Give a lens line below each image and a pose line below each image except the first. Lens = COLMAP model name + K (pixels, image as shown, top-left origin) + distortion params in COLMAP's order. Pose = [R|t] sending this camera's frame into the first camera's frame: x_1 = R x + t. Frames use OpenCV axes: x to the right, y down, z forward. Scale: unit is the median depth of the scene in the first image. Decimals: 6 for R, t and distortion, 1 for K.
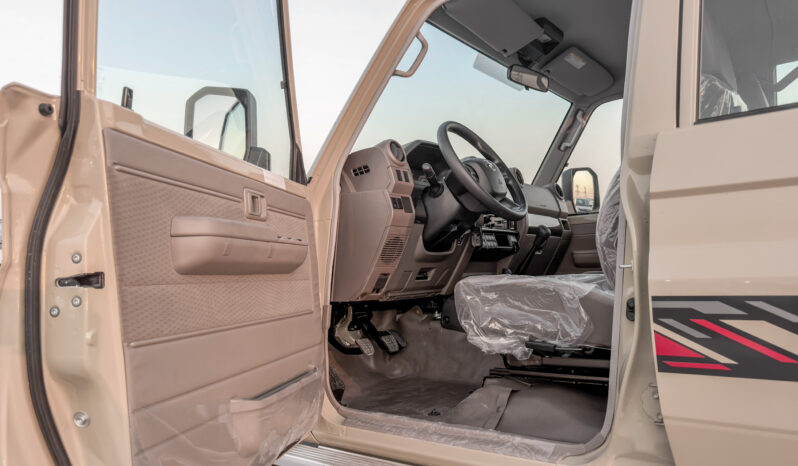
lens RADIAL K [[569.0, 0, 399.0], [0, 569.0, 233.0], [0, 0, 1]] dist [0.089974, -0.153863]
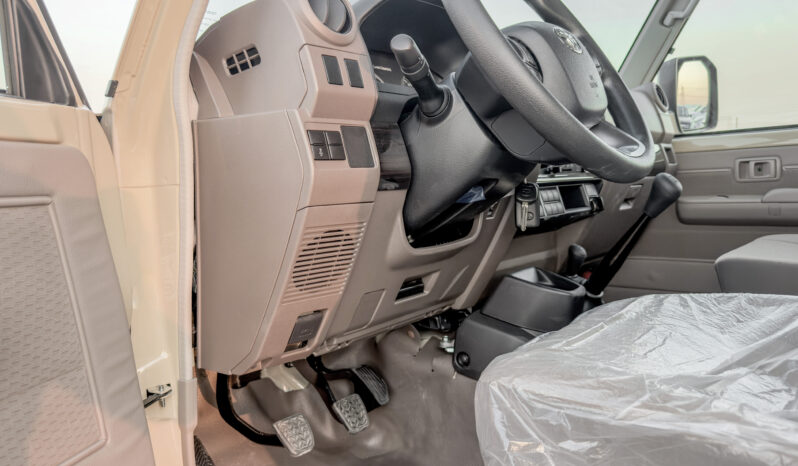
lens RADIAL K [[569.0, 0, 399.0], [0, 569.0, 233.0], [0, 0, 1]] dist [0.089974, -0.153863]
pose [[0.998517, -0.011514, -0.053201, 0.060709], [0.019763, 0.987364, 0.157234, -0.049977], [0.050719, -0.158052, 0.986127, 0.573992]]
